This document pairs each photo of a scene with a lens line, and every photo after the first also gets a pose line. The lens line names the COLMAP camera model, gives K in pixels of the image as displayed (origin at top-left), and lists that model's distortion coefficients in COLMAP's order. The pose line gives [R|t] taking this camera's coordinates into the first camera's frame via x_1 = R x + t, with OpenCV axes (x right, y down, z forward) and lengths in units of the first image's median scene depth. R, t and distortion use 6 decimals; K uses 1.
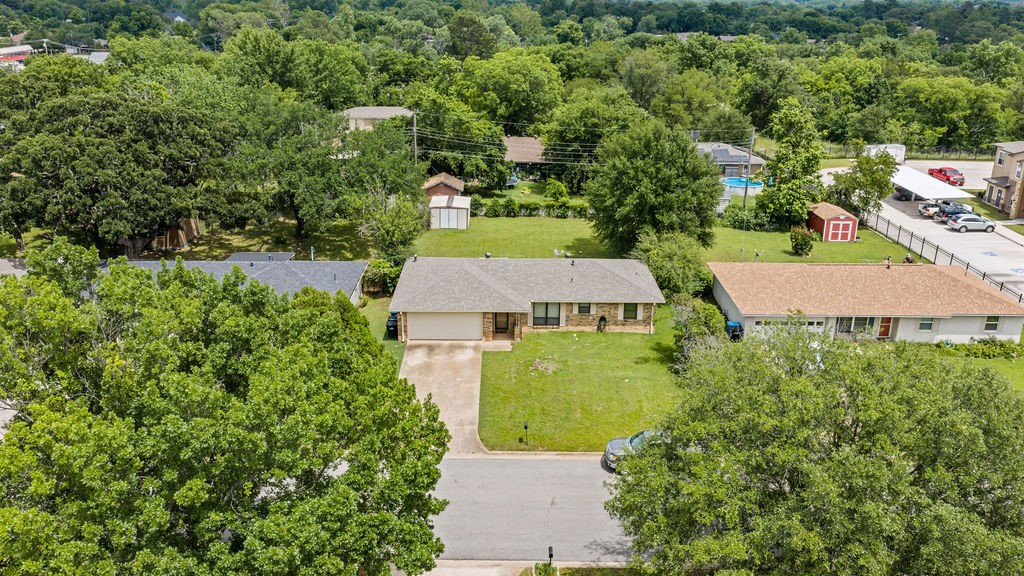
lens RADIAL K [[845.4, 0, 512.7], [0, 845.4, 287.8], [0, 0, 1]] dist [0.013560, -0.004422]
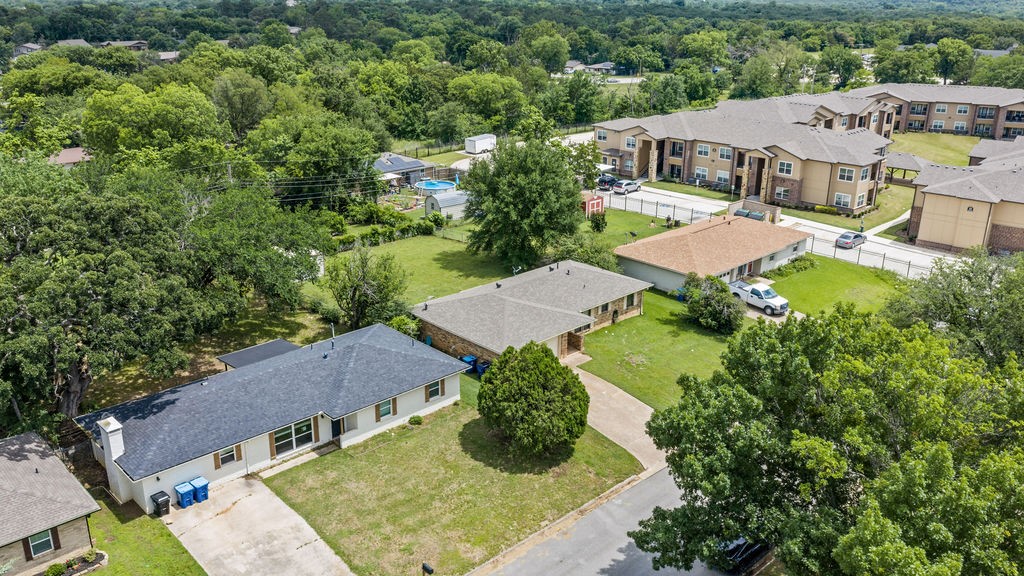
lens RADIAL K [[845.4, 0, 510.6], [0, 845.4, 288.1], [0, 0, 1]] dist [0.013560, -0.004422]
pose [[0.727854, -0.235804, 0.643914, -0.638686], [0.232261, 0.968288, 0.092052, -0.117444], [-0.645200, 0.082556, 0.759540, 0.182825]]
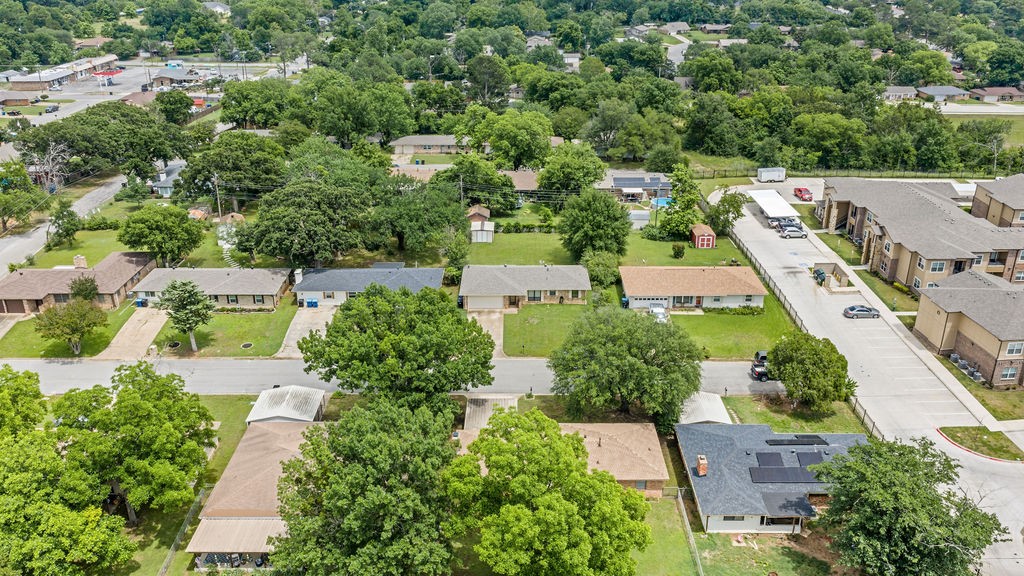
lens RADIAL K [[845.4, 0, 513.1], [0, 845.4, 288.1], [0, 0, 1]] dist [0.013560, -0.004422]
pose [[0.999863, -0.008338, -0.014318, 0.015329], [0.009113, 0.998448, 0.054944, -0.087443], [0.013837, -0.055067, 0.998387, -0.918797]]
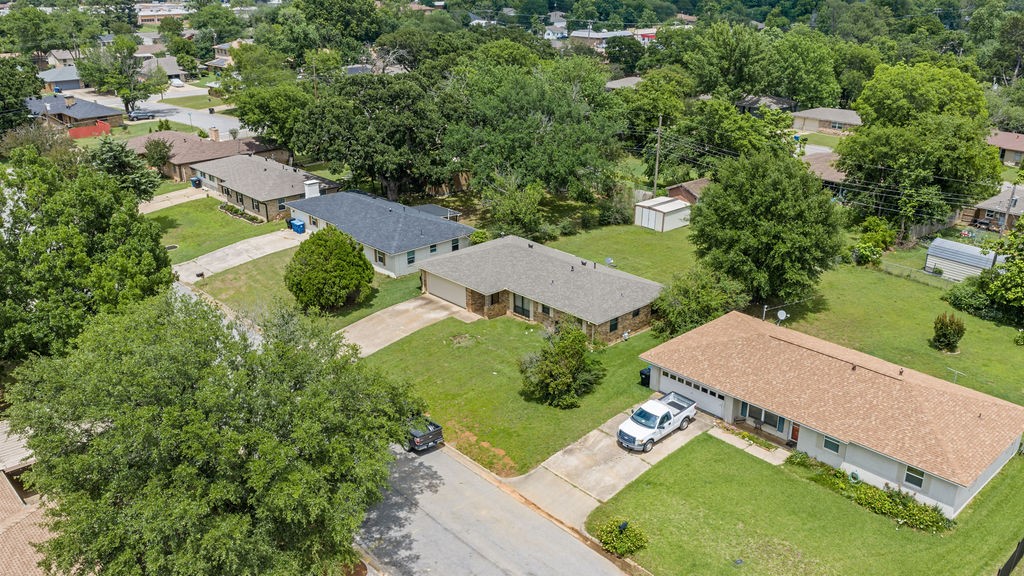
lens RADIAL K [[845.4, 0, 508.1], [0, 845.4, 286.9], [0, 0, 1]] dist [0.013560, -0.004422]
pose [[0.674584, 0.256682, -0.692135, 0.679852], [-0.242560, 0.962614, 0.120581, -0.103993], [0.697210, 0.086542, 0.711624, 0.175350]]
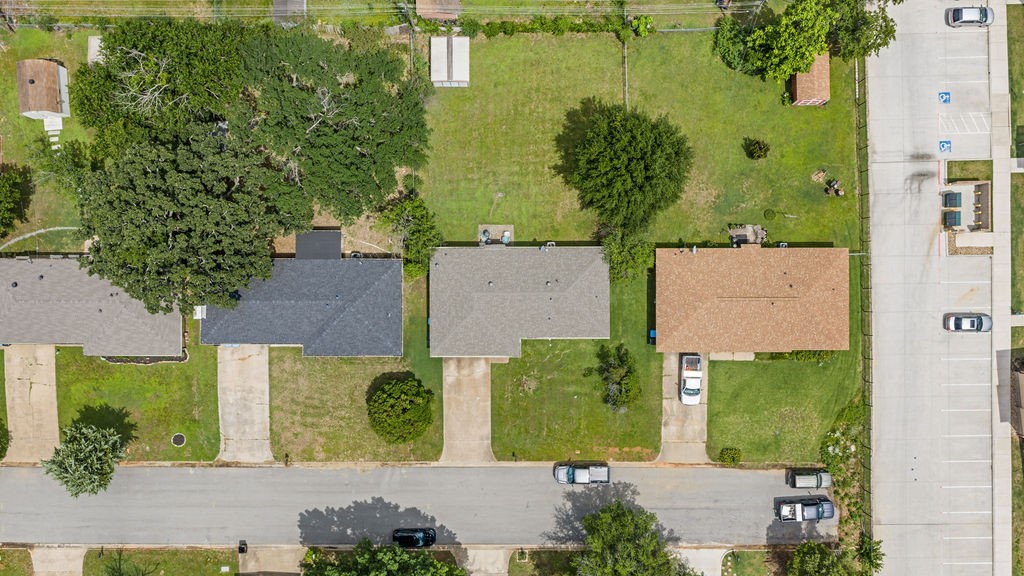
lens RADIAL K [[845.4, 0, 515.6], [0, 845.4, 287.8], [0, 0, 1]] dist [0.013560, -0.004422]
pose [[0.999931, 0.004111, -0.011011, 0.023939], [0.008993, 0.335648, 0.941945, -1.236057], [0.007568, -0.941979, 0.335588, 0.491105]]
